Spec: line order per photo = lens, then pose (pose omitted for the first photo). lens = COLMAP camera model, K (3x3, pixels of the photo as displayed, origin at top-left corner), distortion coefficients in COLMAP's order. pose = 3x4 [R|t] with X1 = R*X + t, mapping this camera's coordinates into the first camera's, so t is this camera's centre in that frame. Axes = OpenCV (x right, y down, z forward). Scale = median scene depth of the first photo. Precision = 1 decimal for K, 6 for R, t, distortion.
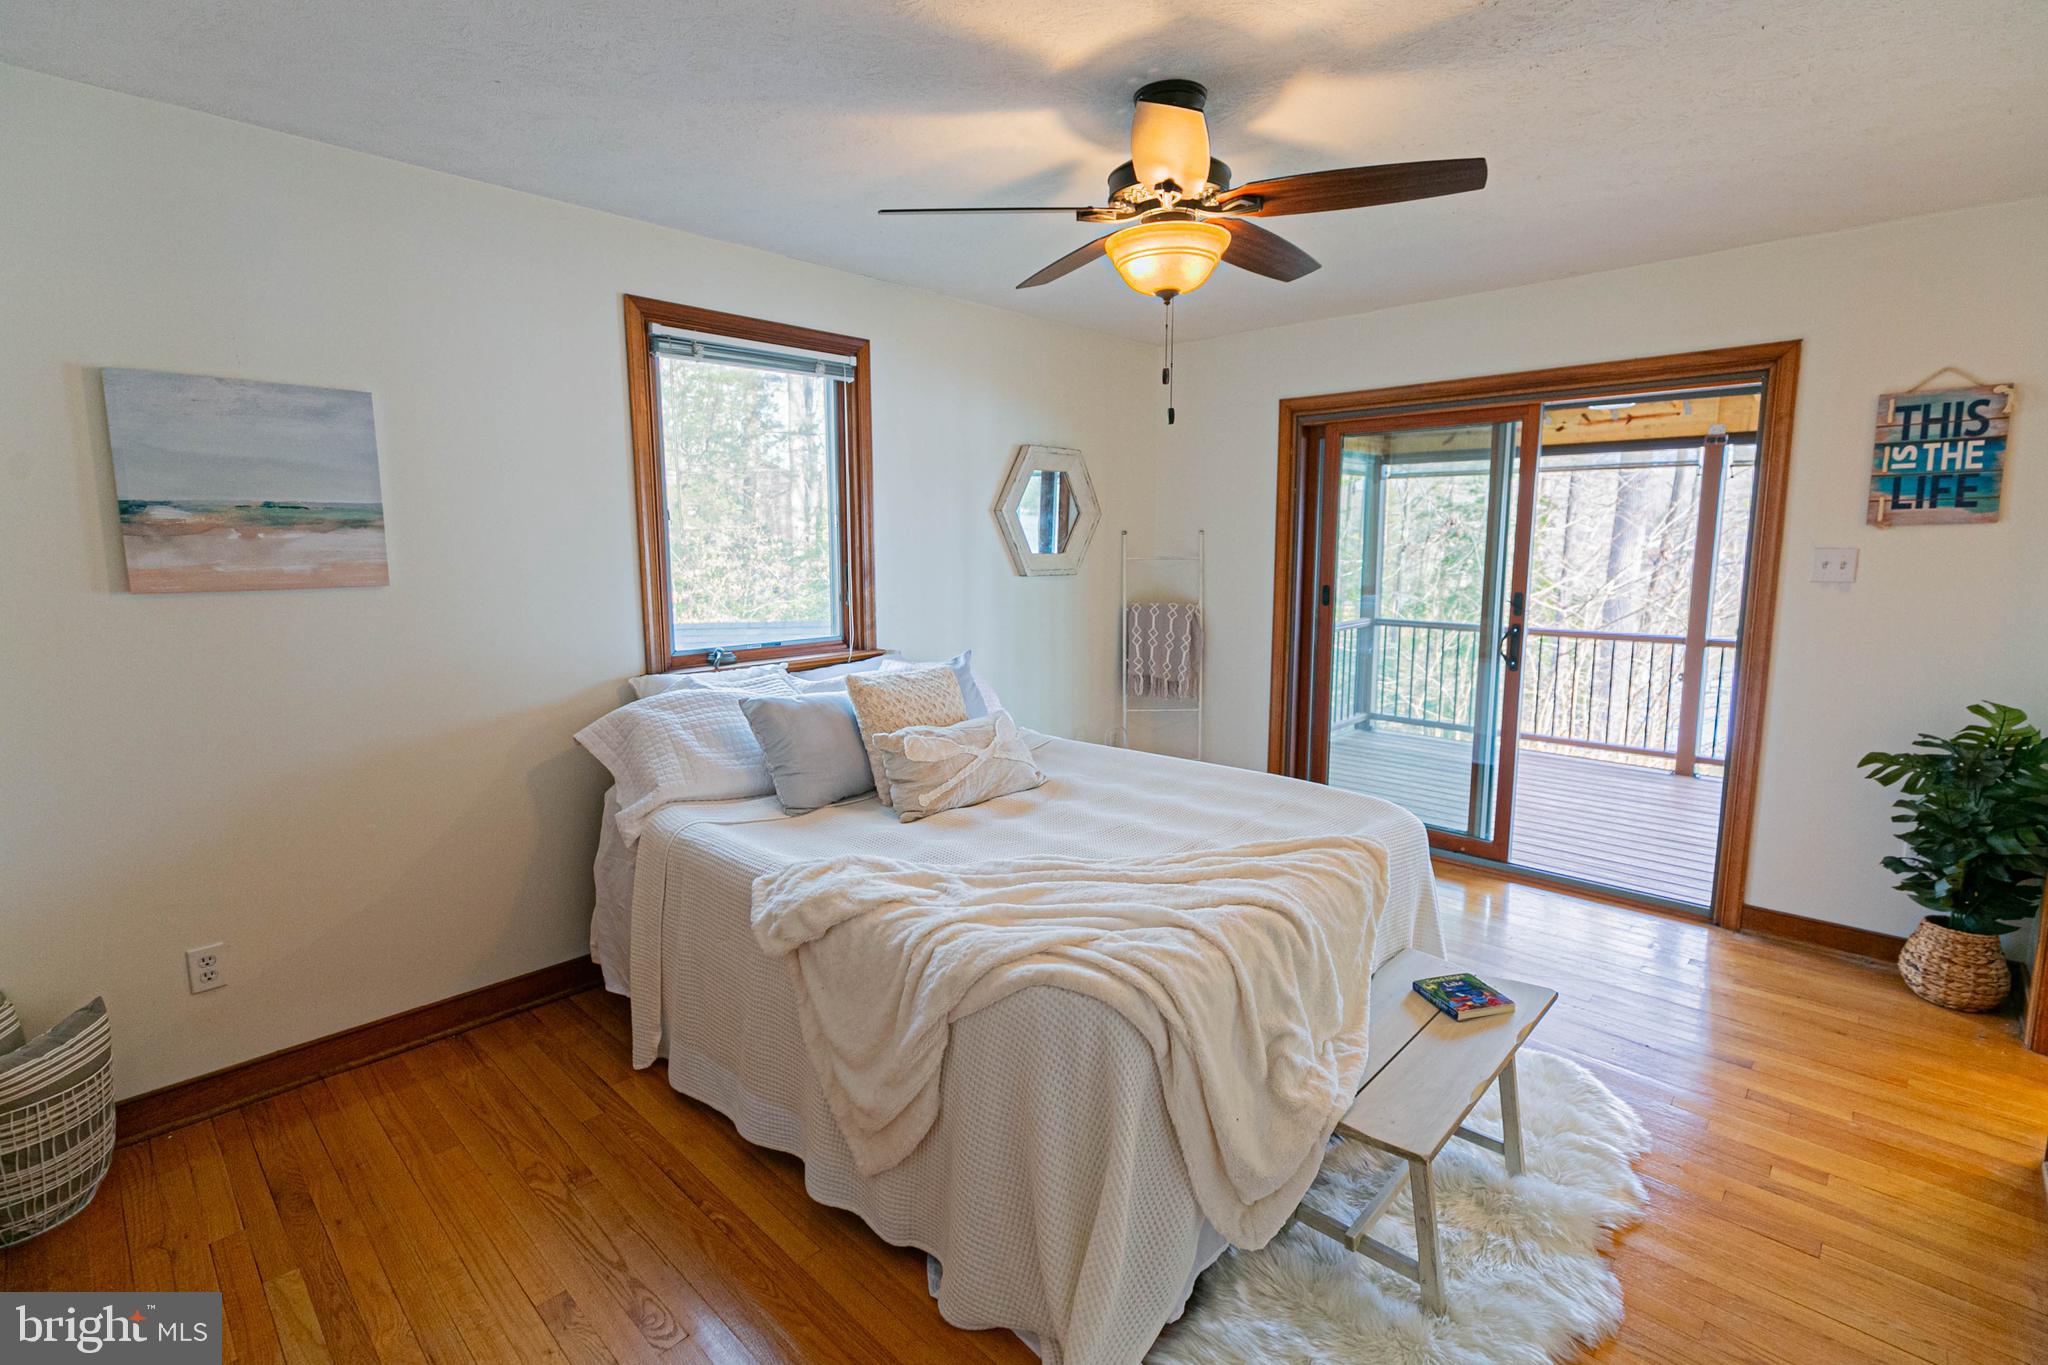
lens RADIAL K [[940.1, 0, 1017.1], [0, 940.1, 661.1], [0, 0, 1]] dist [0.011896, -0.000323]
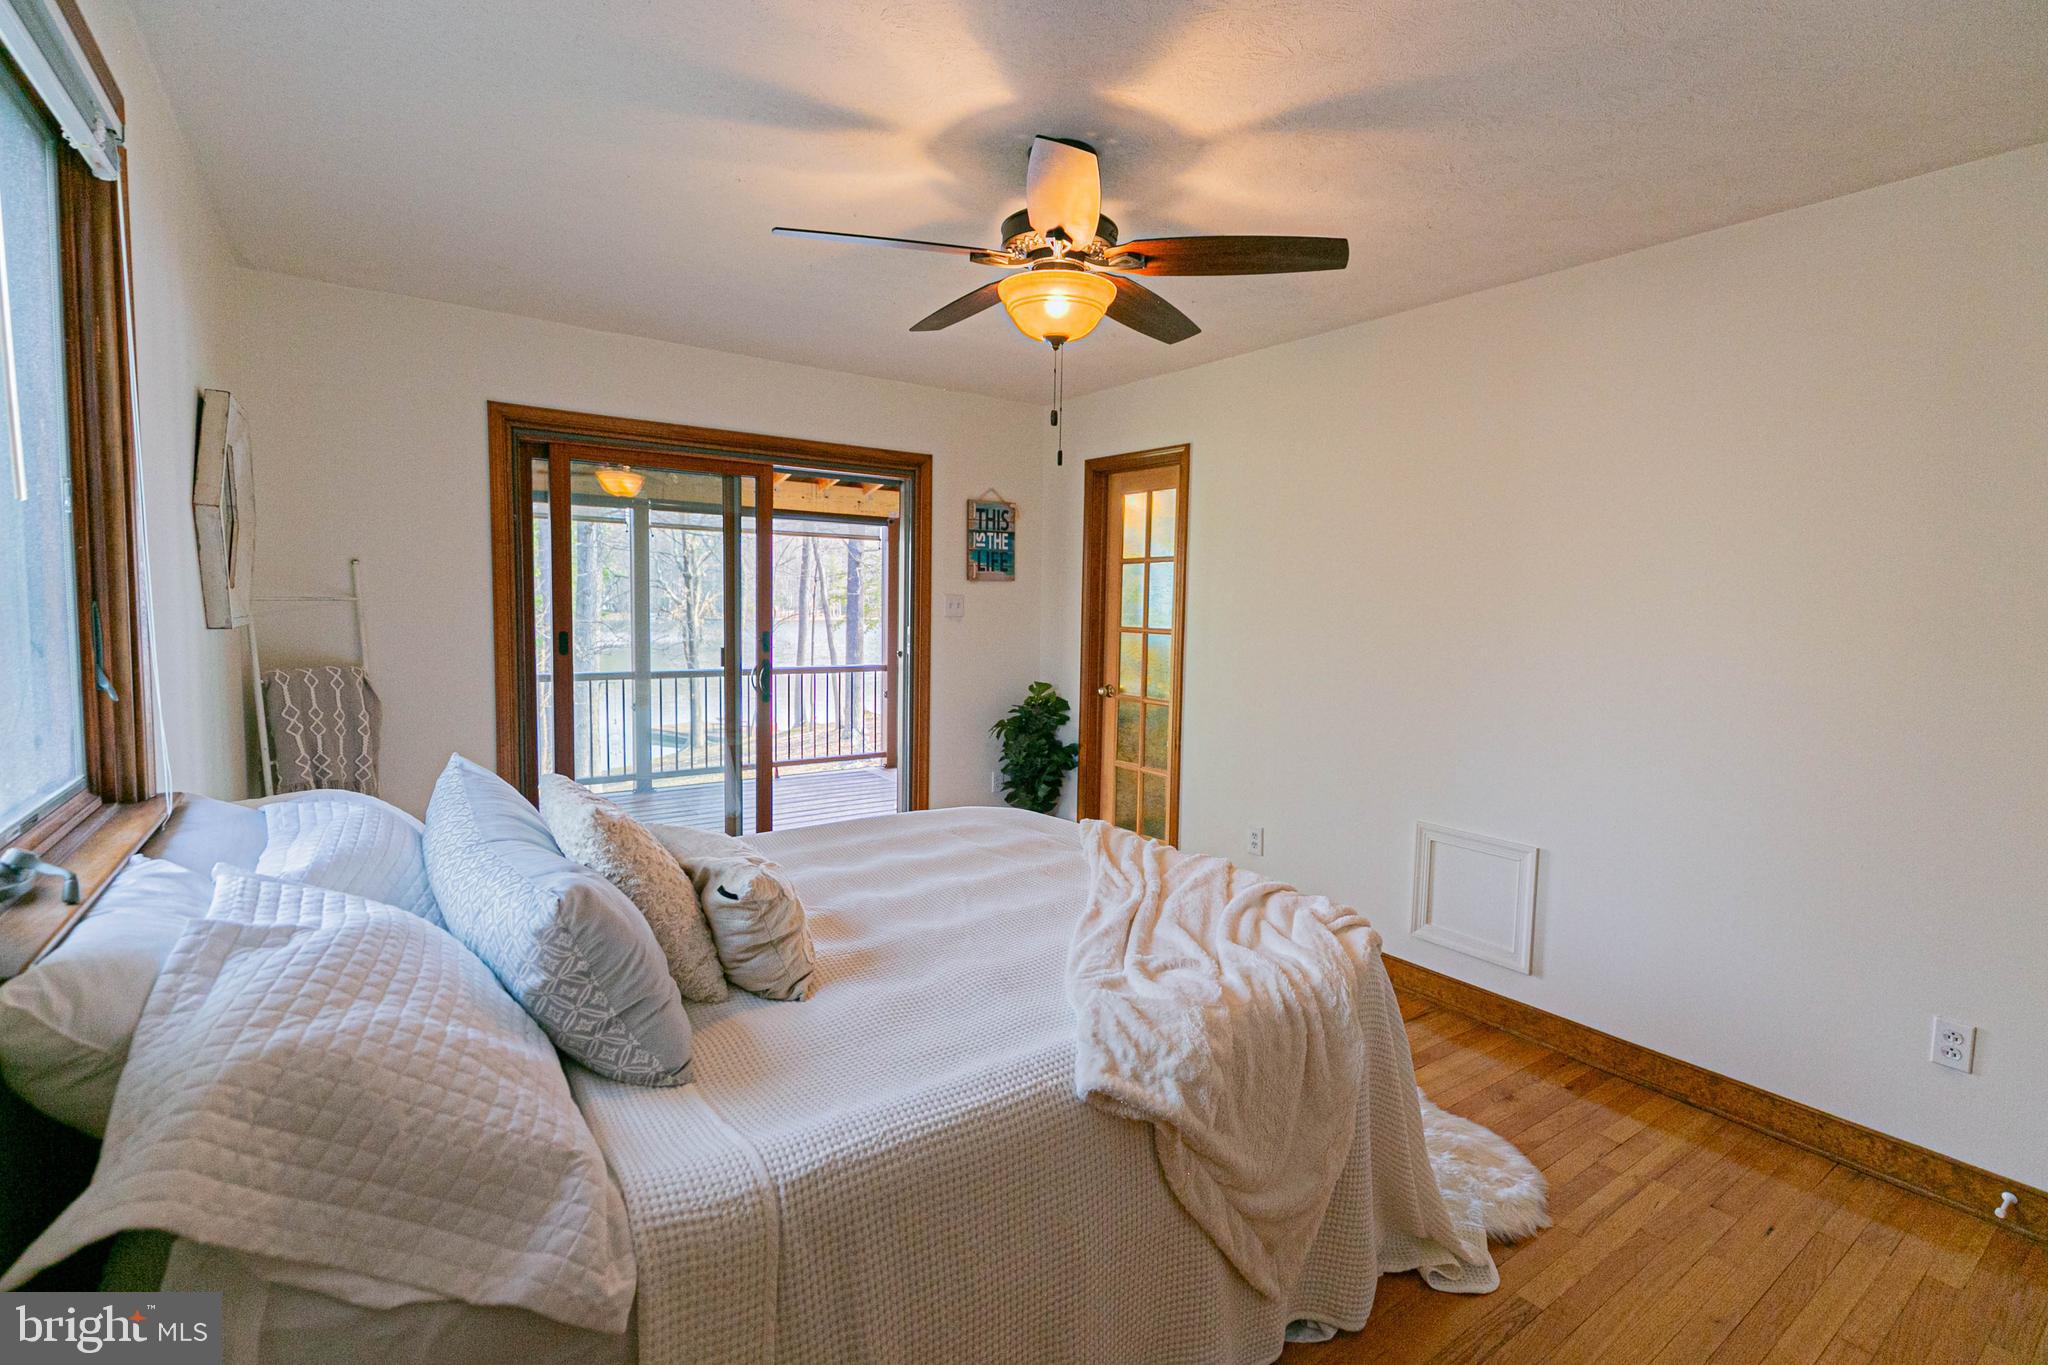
lens RADIAL K [[929.7, 0, 1034.9], [0, 929.7, 667.2], [0, 0, 1]] dist [0.007370, -0.000484]
pose [[0.191349, -0.065682, 0.979322, -0.631655], [0.111578, 0.992746, 0.044781, -0.058632], [-0.975159, 0.100702, 0.197290, 0.621933]]
